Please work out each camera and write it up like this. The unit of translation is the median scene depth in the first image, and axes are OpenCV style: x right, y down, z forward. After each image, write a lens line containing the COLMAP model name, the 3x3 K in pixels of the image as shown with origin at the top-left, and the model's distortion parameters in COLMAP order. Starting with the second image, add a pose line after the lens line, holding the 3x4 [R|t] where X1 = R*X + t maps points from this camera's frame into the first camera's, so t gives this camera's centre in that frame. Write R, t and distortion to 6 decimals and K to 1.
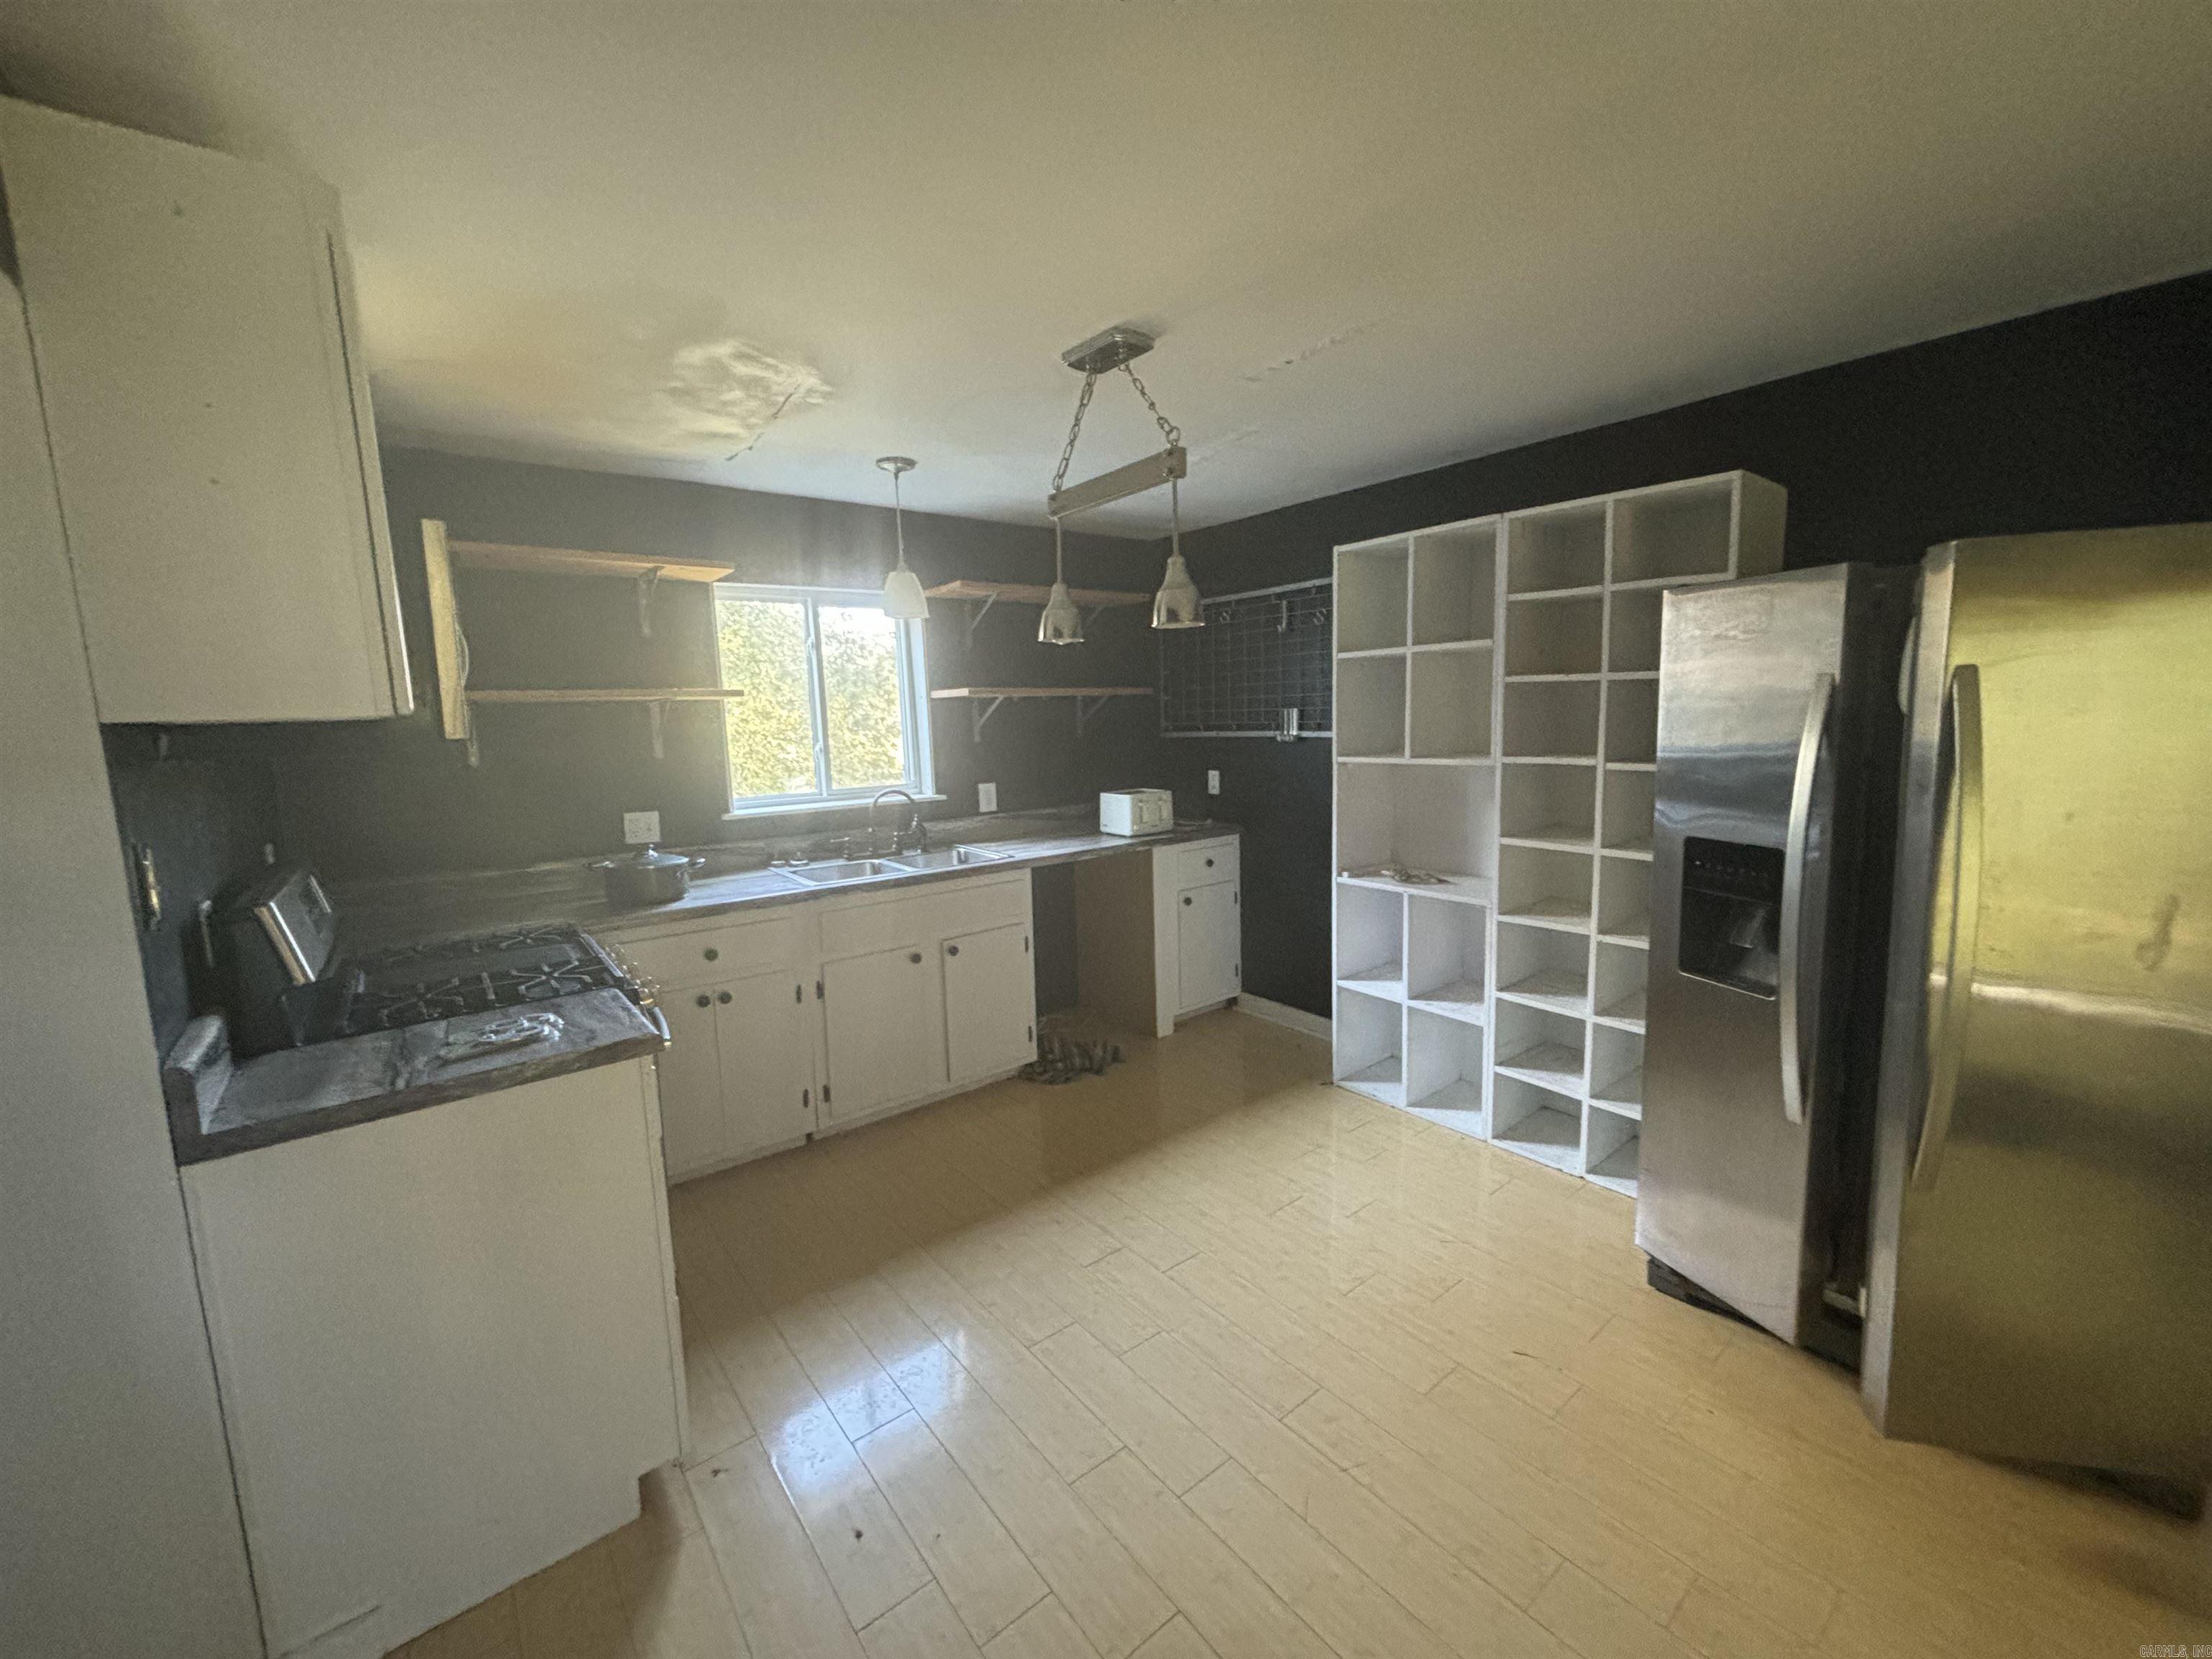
lens RADIAL K [[893.0, 0, 1106.0], [0, 893.0, 829.5], [0, 0, 1]] dist [-0.003216, -0.000253]
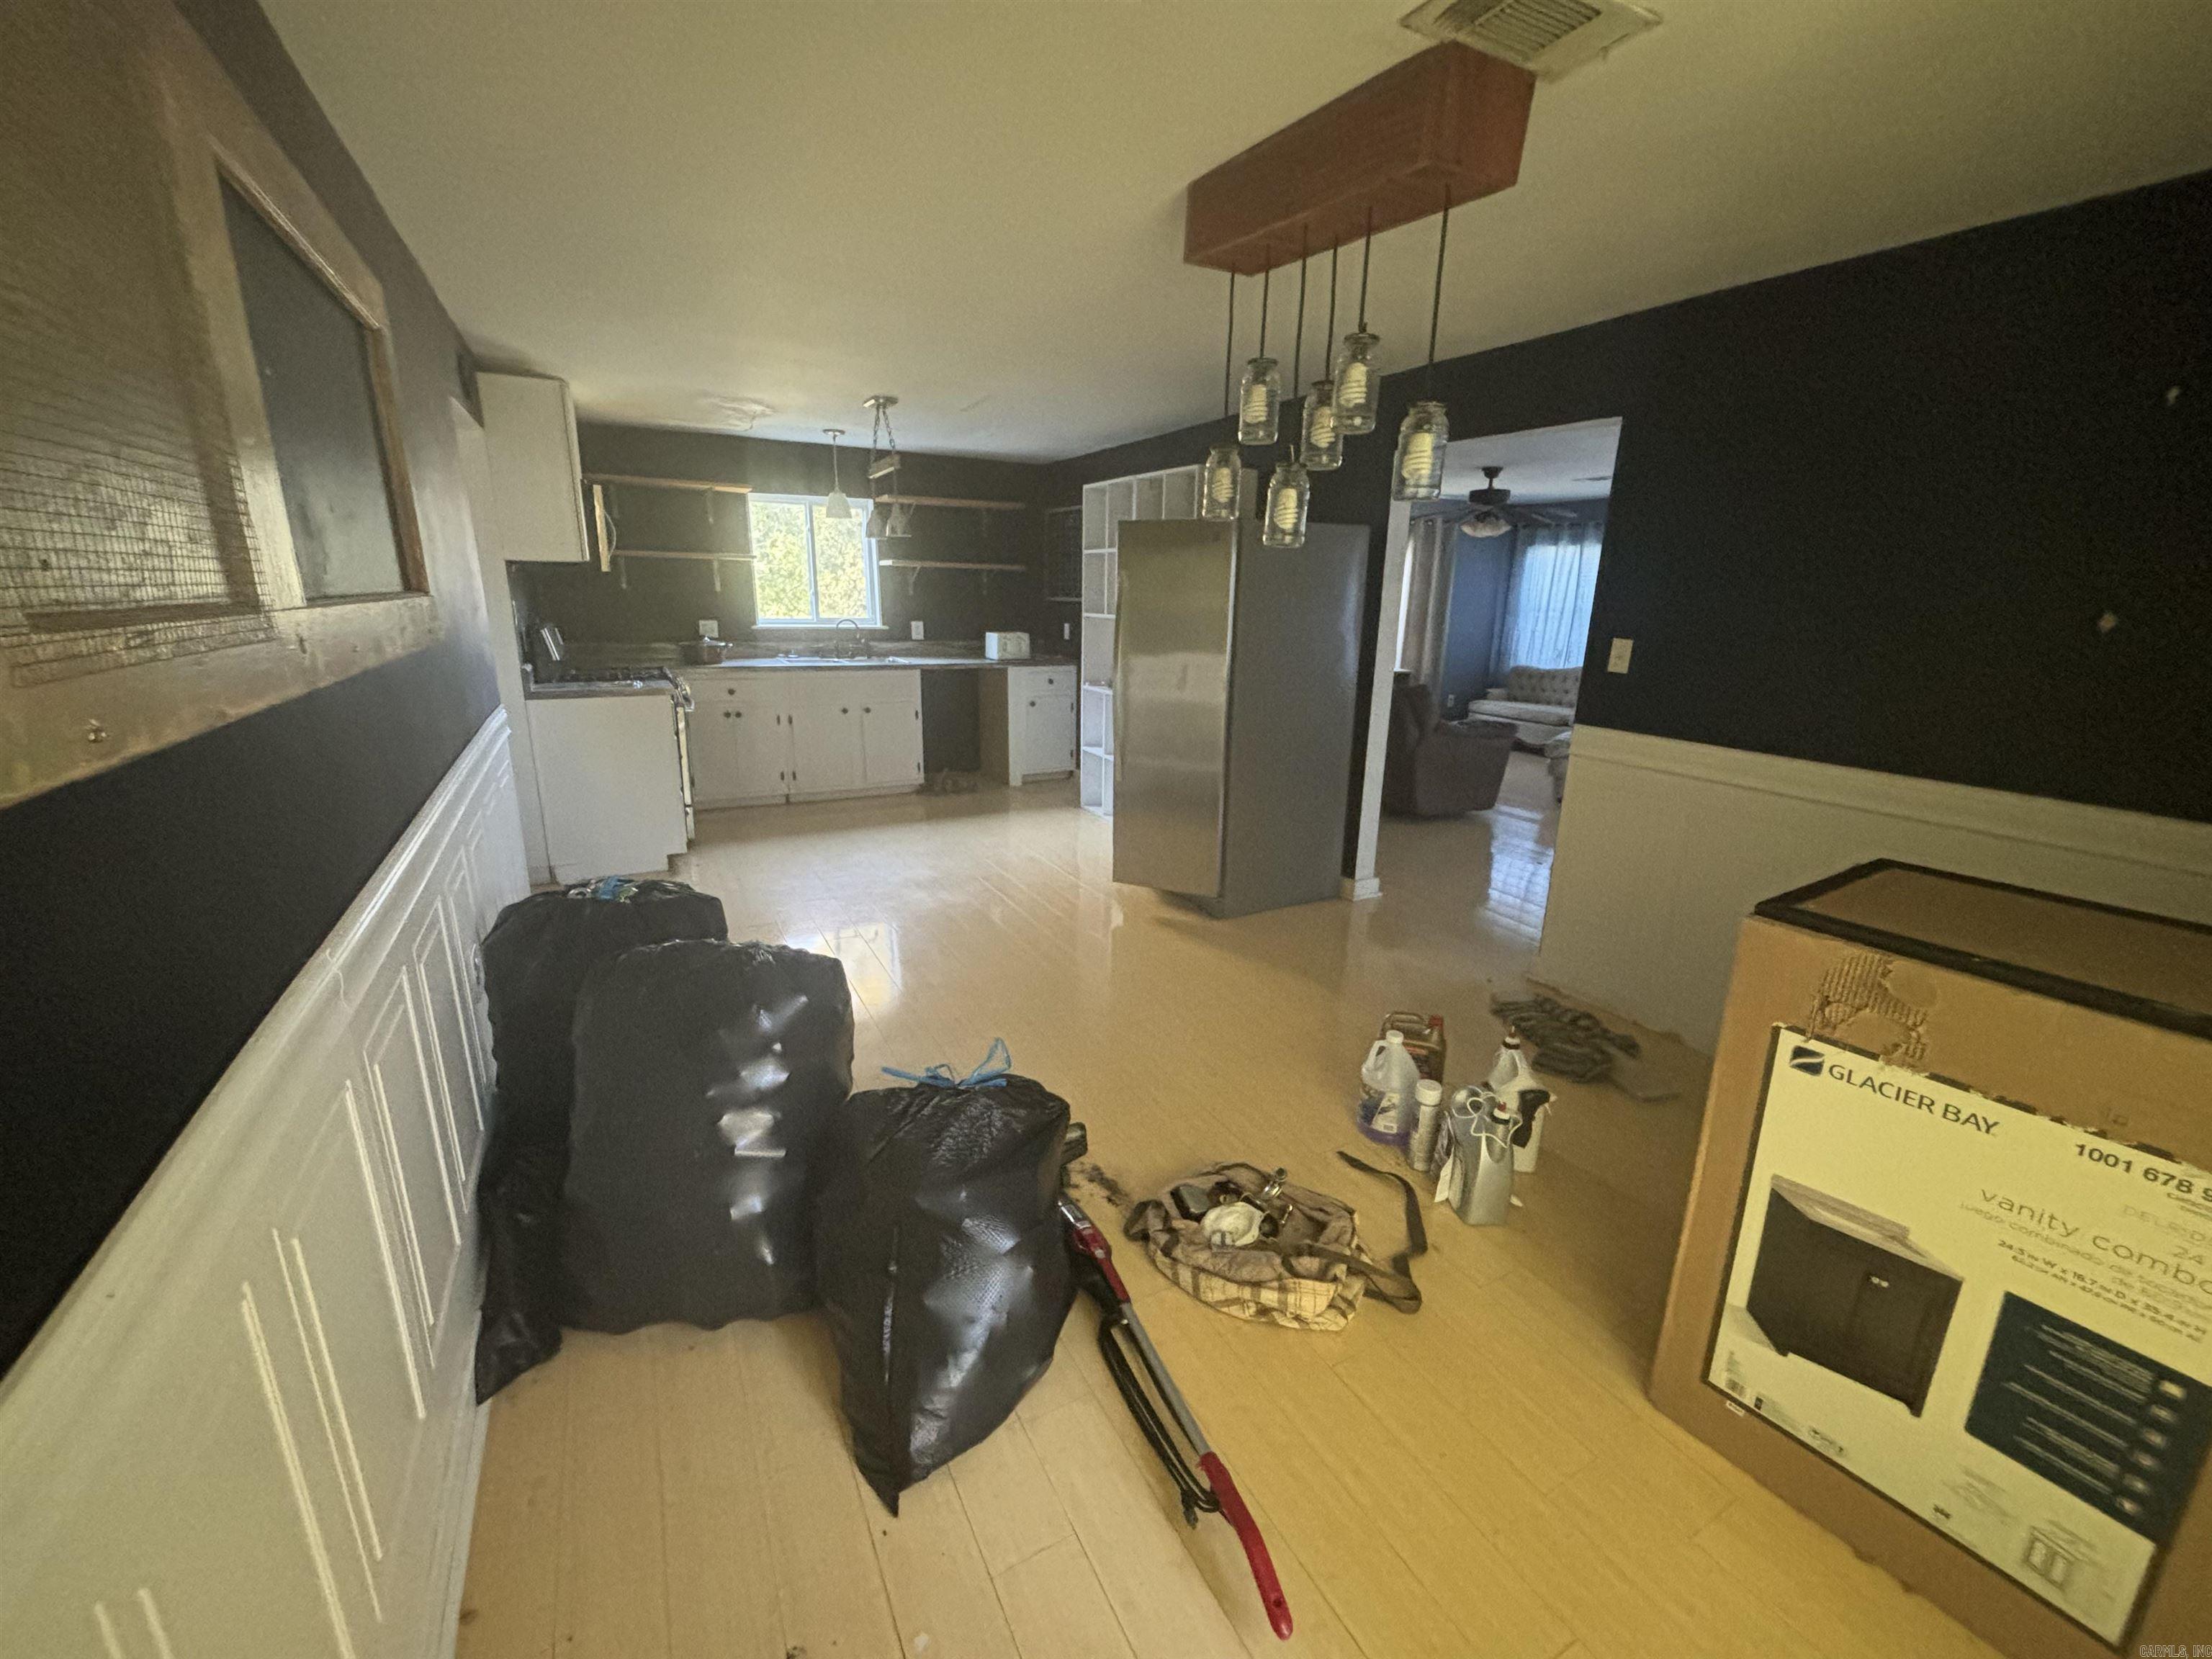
lens RADIAL K [[900.7, 0, 1110.7], [0, 900.7, 843.3], [0, 0, 1]] dist [-0.000133, -0.000078]
pose [[0.982442, 0.099513, -0.157815, 0.591008], [-0.075572, 0.985633, 0.151050, 0.083794], [0.170579, -0.136471, 0.975848, -0.691974]]
